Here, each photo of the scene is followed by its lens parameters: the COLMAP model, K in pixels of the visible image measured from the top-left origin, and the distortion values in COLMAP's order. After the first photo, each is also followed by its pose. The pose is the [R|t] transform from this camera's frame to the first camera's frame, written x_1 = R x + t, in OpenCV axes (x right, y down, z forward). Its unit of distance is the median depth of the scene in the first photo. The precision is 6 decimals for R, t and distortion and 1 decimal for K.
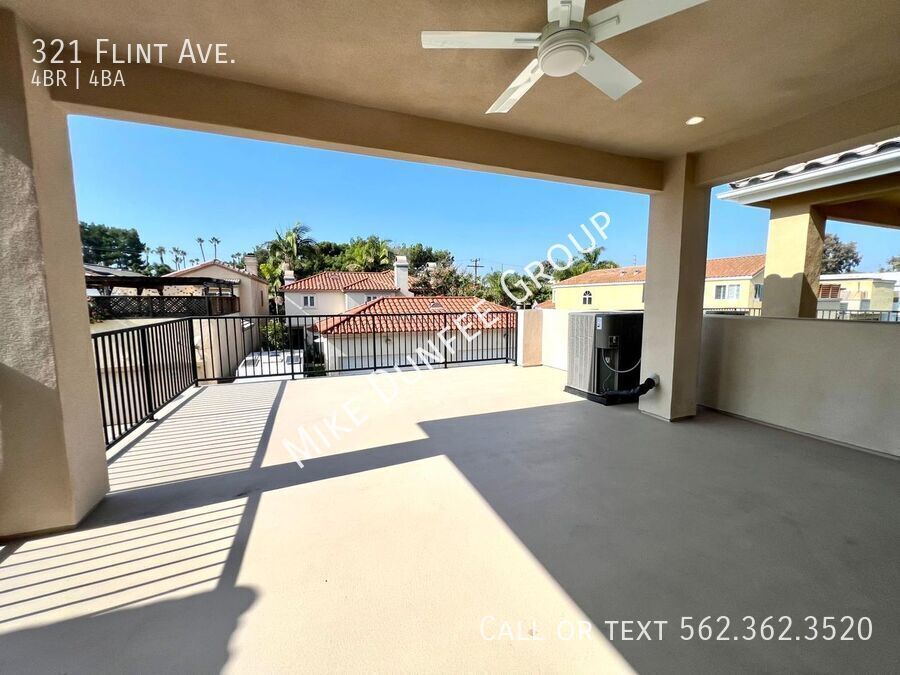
lens RADIAL K [[359.2, 0, 449.0], [0, 359.2, 334.9], [0, 0, 1]] dist [-0.002009, -0.000157]
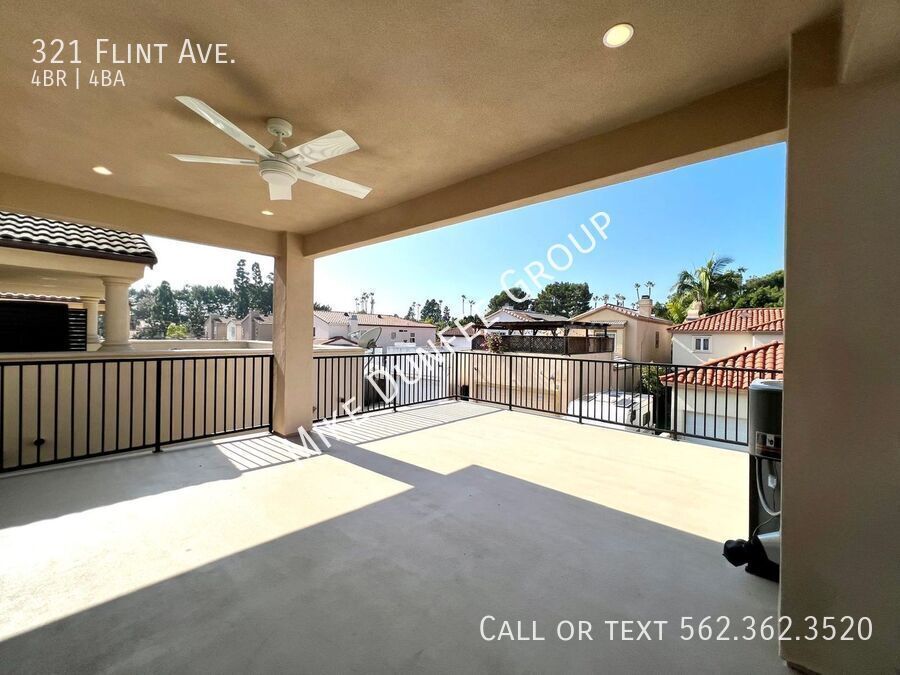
lens RADIAL K [[359.2, 0, 449.0], [0, 359.2, 334.9], [0, 0, 1]] dist [-0.002009, -0.000157]
pose [[0.456772, 0.011774, -0.889506, 0.118487], [-0.110843, 0.992873, -0.043777, -0.010348], [0.882651, 0.118591, 0.454822, 0.064355]]
